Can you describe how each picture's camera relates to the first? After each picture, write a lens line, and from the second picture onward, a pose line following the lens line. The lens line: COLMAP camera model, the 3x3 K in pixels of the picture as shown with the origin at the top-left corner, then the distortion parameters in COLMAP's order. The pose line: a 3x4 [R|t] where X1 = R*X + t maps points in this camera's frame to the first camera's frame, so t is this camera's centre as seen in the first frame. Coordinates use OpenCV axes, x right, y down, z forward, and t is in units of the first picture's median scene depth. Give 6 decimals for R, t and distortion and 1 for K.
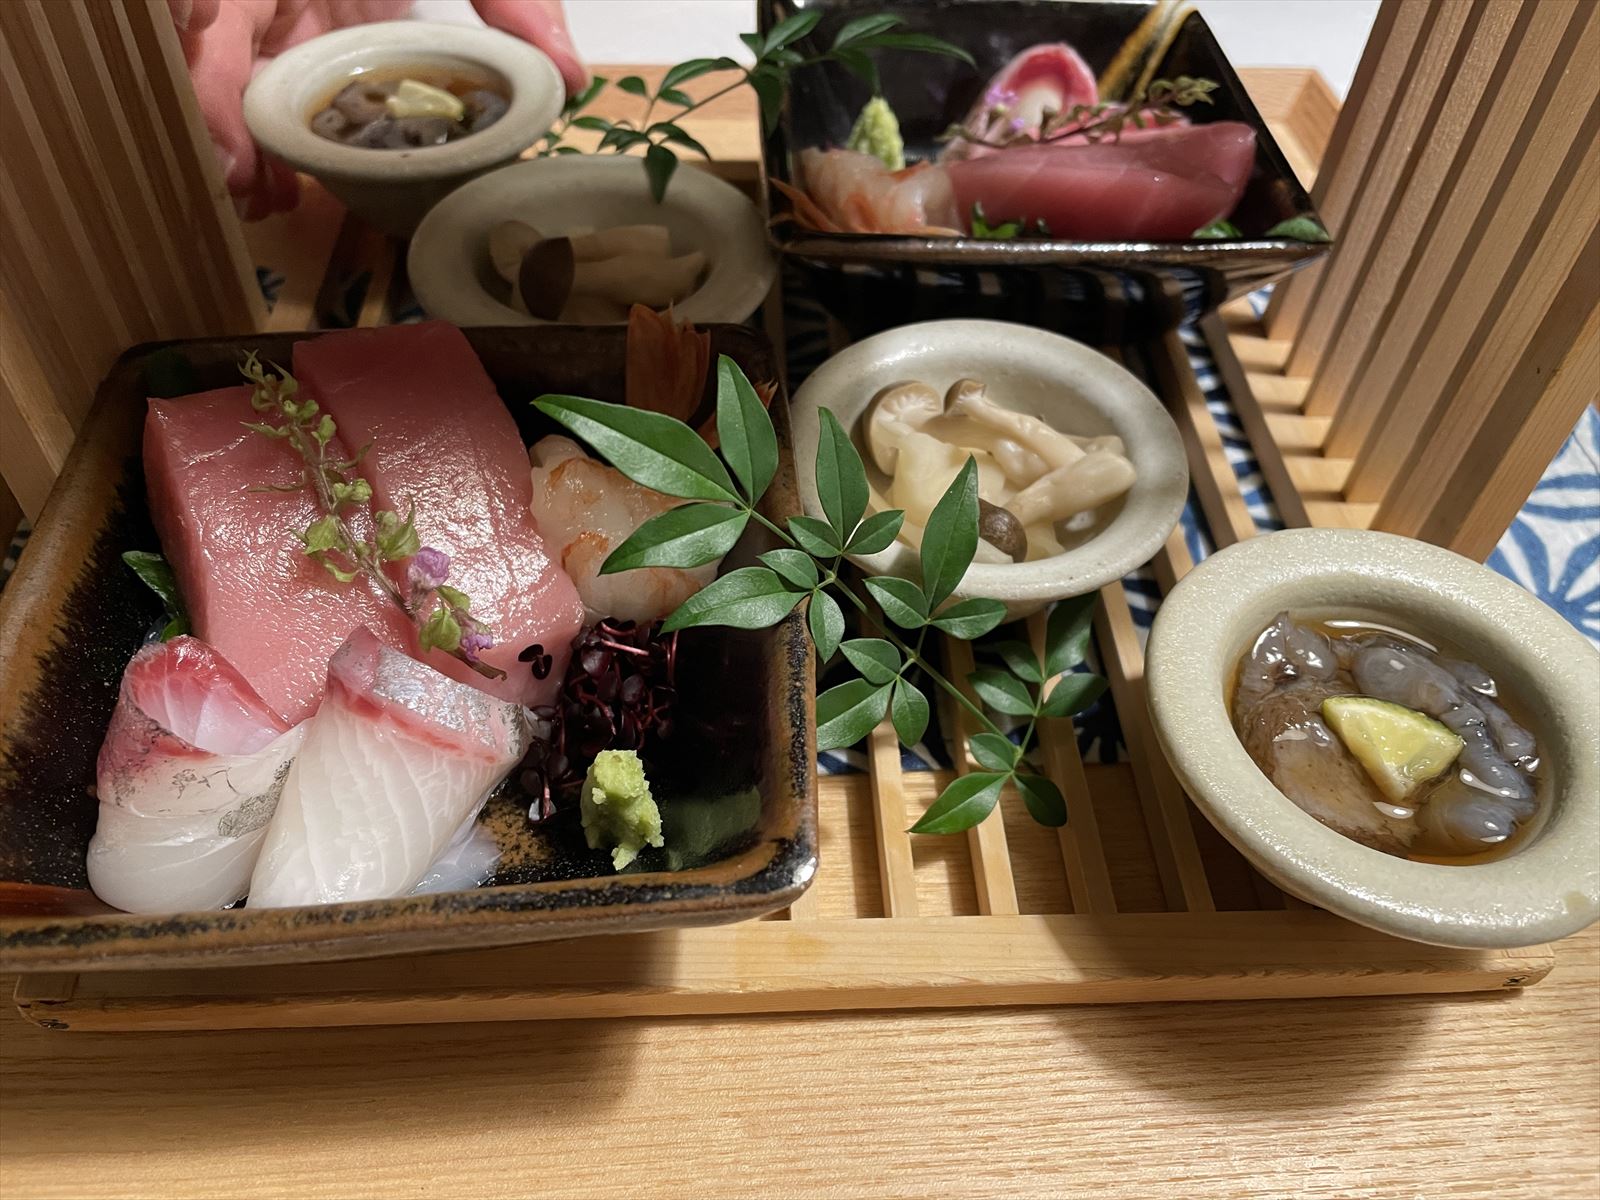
lens RADIAL K [[1242.0, 0, 798.2], [0, 1242.0, 604.2], [0, 0, 1]] dist [0.074811, -0.121095]
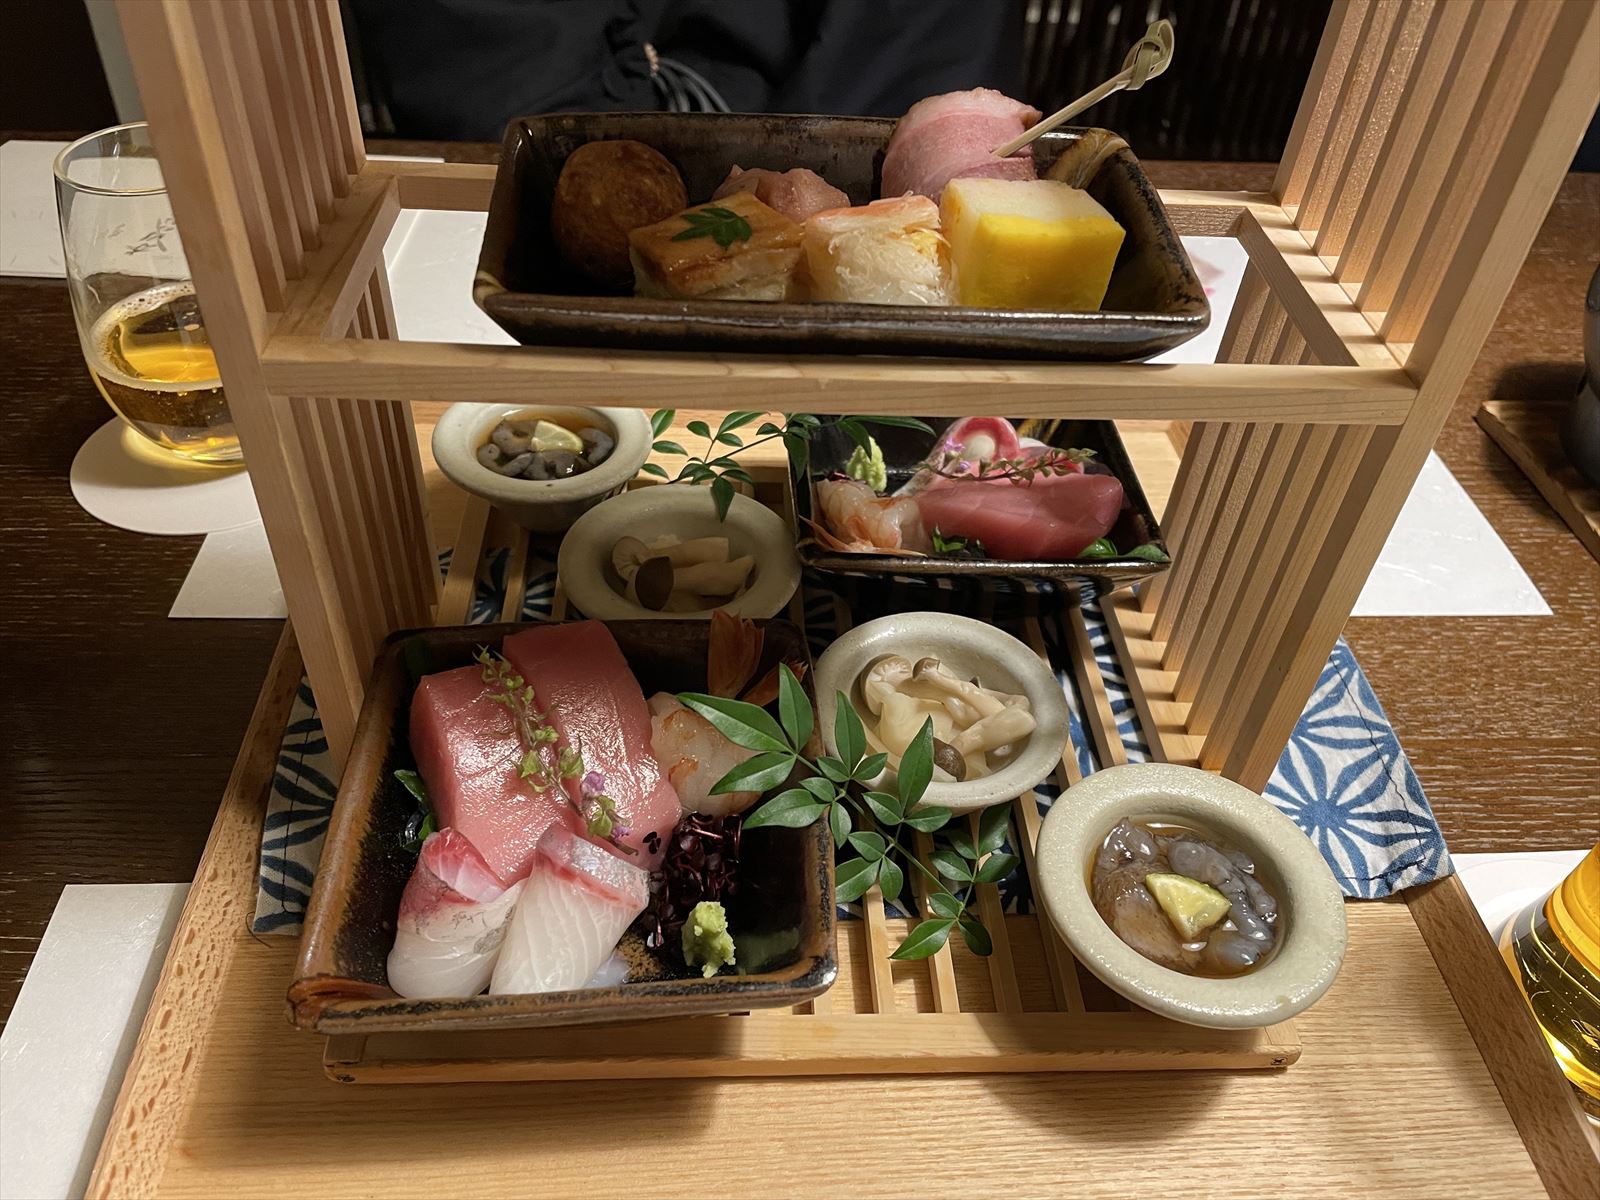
lens RADIAL K [[1242.0, 0, 802.5], [0, 1242.0, 592.7], [0, 0, 1]] dist [0.074811, -0.121095]
pose [[0.999680, 0.015948, 0.019657, -0.060111], [-0.013368, 0.992065, -0.125016, -0.075599], [-0.021494, 0.124714, 0.991960, -0.622557]]
